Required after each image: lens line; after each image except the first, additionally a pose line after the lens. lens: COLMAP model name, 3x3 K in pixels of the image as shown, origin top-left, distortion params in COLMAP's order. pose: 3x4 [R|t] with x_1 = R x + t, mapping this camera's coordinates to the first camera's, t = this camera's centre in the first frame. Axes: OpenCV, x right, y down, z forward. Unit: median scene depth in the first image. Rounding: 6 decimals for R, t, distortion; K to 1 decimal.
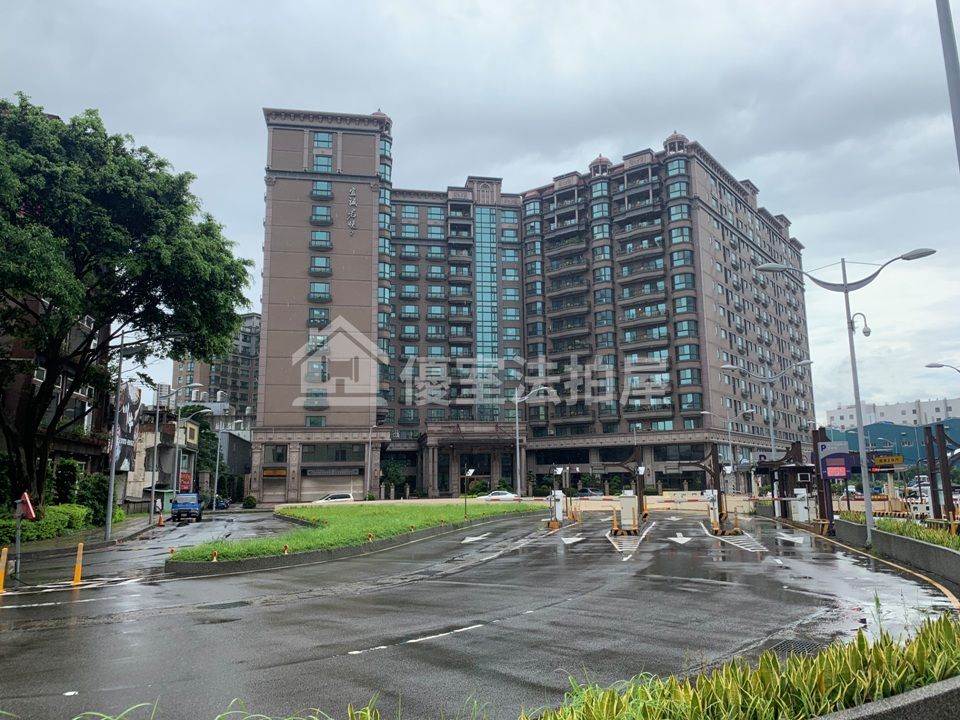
lens RADIAL K [[720.1, 0, 481.6], [0, 720.1, 368.8], [0, 0, 1]] dist [0.024654, -0.031010]
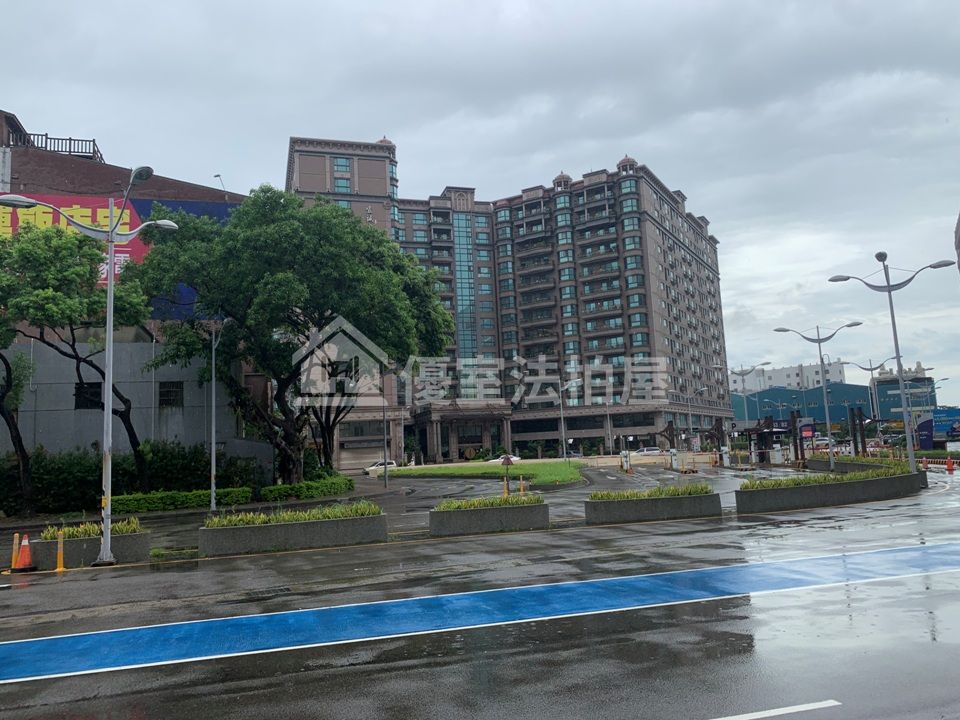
lens RADIAL K [[720.1, 0, 458.3], [0, 720.1, 369.5], [0, 0, 1]] dist [0.024654, -0.031010]
pose [[0.994230, -0.020455, 0.105300, -0.138955], [0.015827, 0.998880, 0.044592, -0.028365], [-0.106094, -0.042668, 0.993440, -0.174684]]
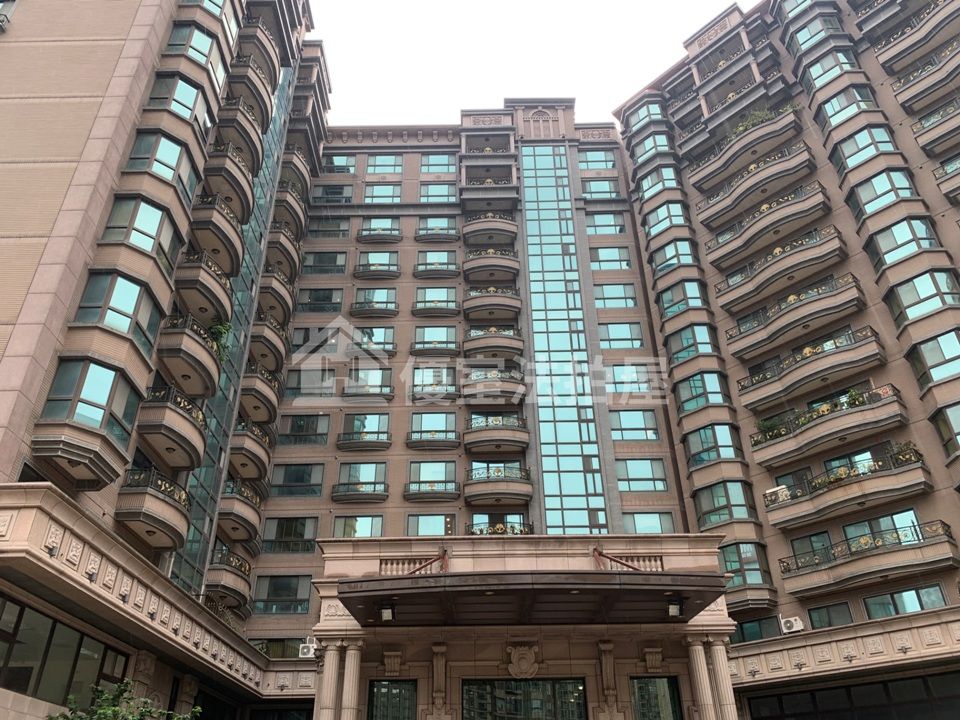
lens RADIAL K [[720.1, 0, 481.2], [0, 720.1, 397.6], [0, 0, 1]] dist [0.024654, -0.031010]
pose [[0.986566, -0.085940, -0.138929, 0.018435], [0.030826, 0.933098, -0.358300, 0.107554], [0.160427, 0.349204, 0.923212, 0.670311]]
